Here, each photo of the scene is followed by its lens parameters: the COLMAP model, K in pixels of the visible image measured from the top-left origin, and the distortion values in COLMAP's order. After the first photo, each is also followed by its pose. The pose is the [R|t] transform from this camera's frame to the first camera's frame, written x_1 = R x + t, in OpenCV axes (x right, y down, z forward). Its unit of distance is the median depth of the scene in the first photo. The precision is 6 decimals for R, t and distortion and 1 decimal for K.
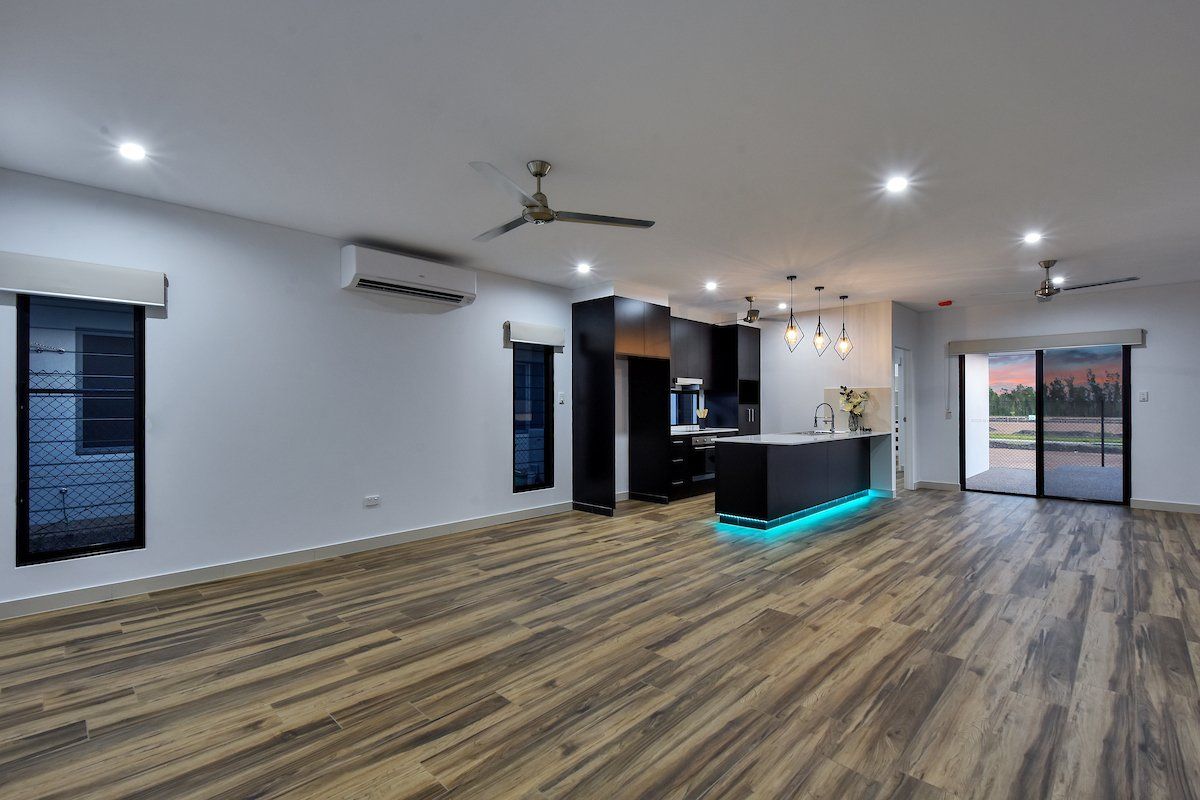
lens RADIAL K [[530.2, 0, 604.1], [0, 530.2, 402.5], [0, 0, 1]] dist [0.006586, -0.005563]
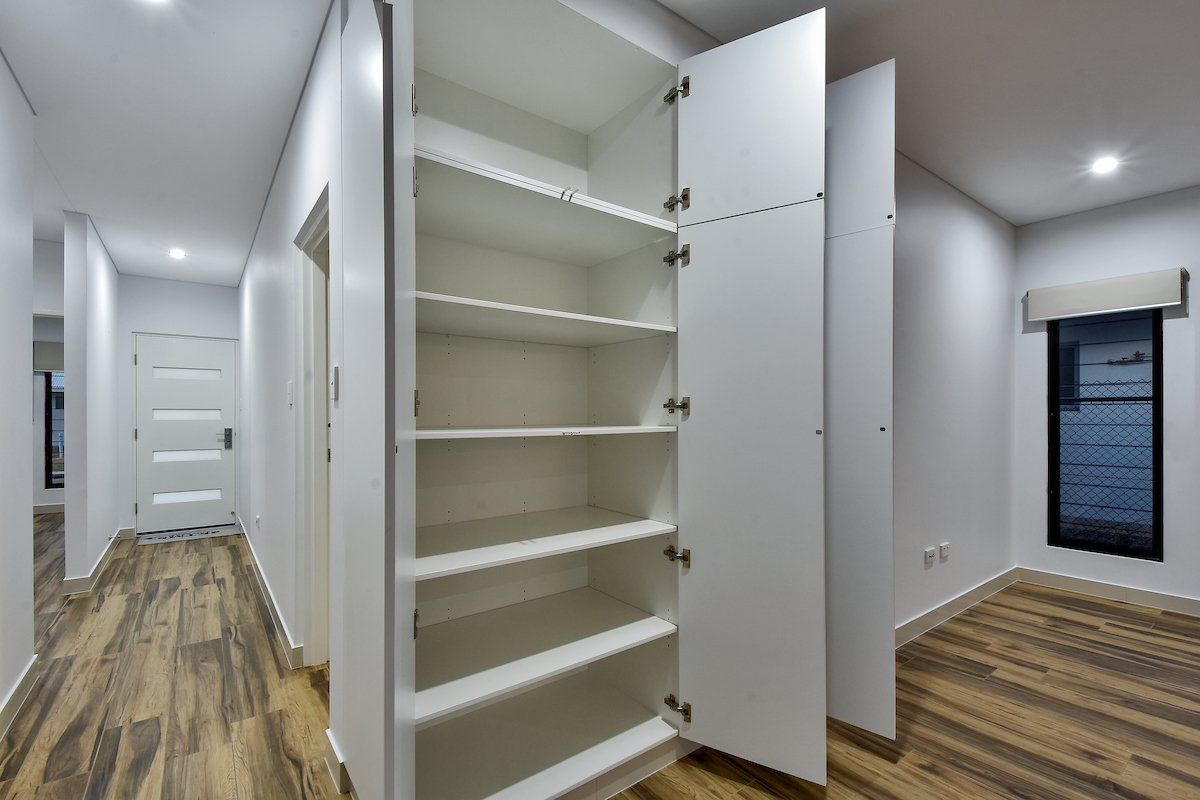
lens RADIAL K [[508.2, 0, 608.8], [0, 508.2, 411.6], [0, 0, 1]] dist [-0.008055, -0.000596]
pose [[-0.109227, -0.002269, -0.994014, 0.139952], [0.006521, 0.999974, -0.002999, -0.000162], [0.993995, -0.006810, -0.109209, 0.113131]]
